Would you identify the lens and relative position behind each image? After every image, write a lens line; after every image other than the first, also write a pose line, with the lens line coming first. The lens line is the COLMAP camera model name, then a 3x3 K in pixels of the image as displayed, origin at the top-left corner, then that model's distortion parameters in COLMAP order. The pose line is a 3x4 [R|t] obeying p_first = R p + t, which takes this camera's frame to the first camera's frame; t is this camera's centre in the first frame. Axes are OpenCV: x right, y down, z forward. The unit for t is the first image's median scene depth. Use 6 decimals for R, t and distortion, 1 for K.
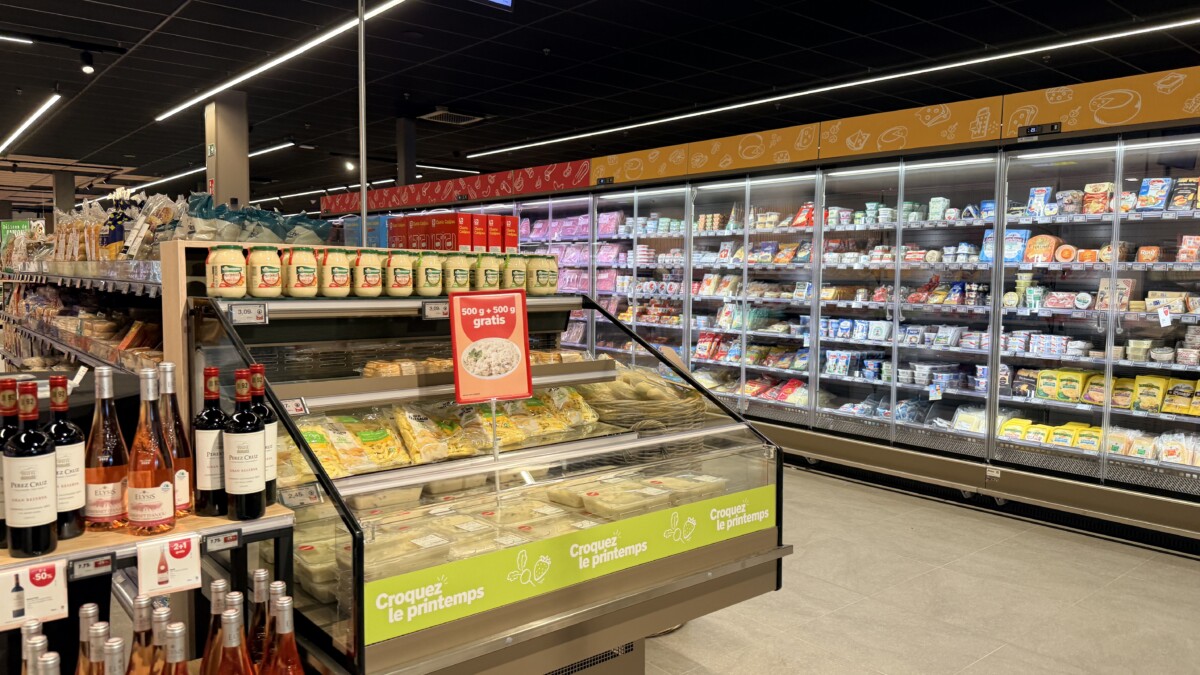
lens RADIAL K [[835.9, 0, 600.2], [0, 835.9, 336.7], [0, 0, 1]] dist [0.050574, -0.003591]
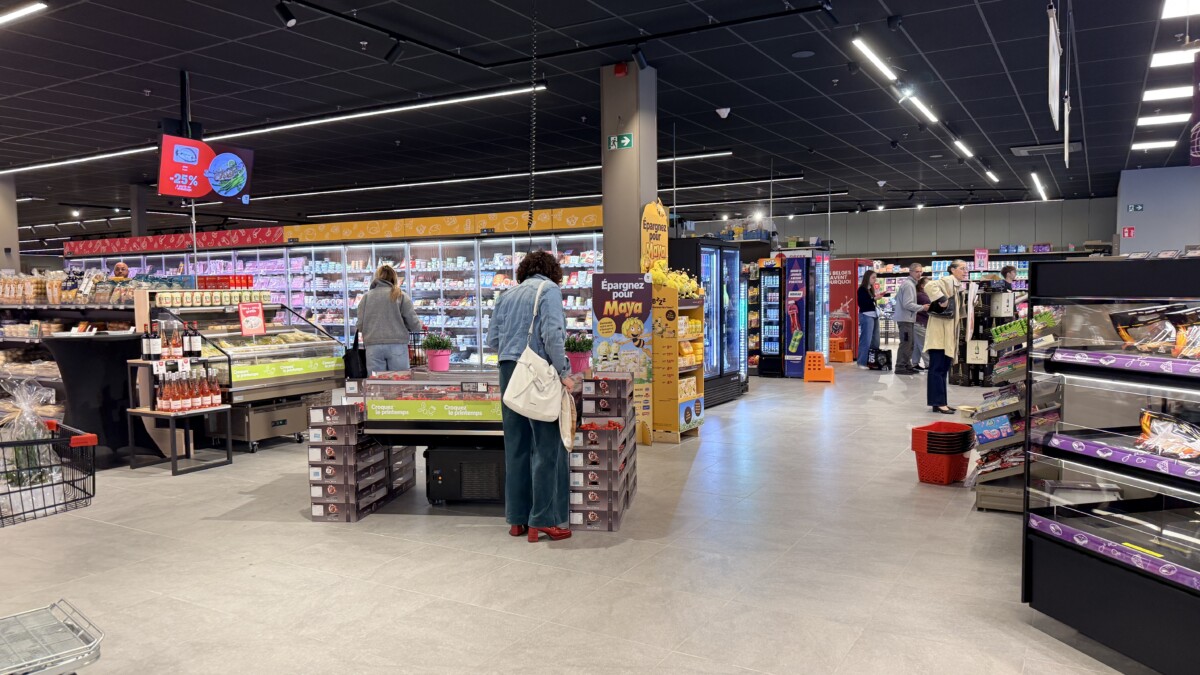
lens RADIAL K [[835.9, 0, 607.0], [0, 835.9, 347.2], [0, 0, 1]] dist [0.050574, -0.003591]
pose [[0.940759, -0.046522, 0.335868, 0.021880], [0.048486, 0.998821, 0.002541, 0.060520], [-0.335591, 0.013895, 0.941905, -0.871468]]
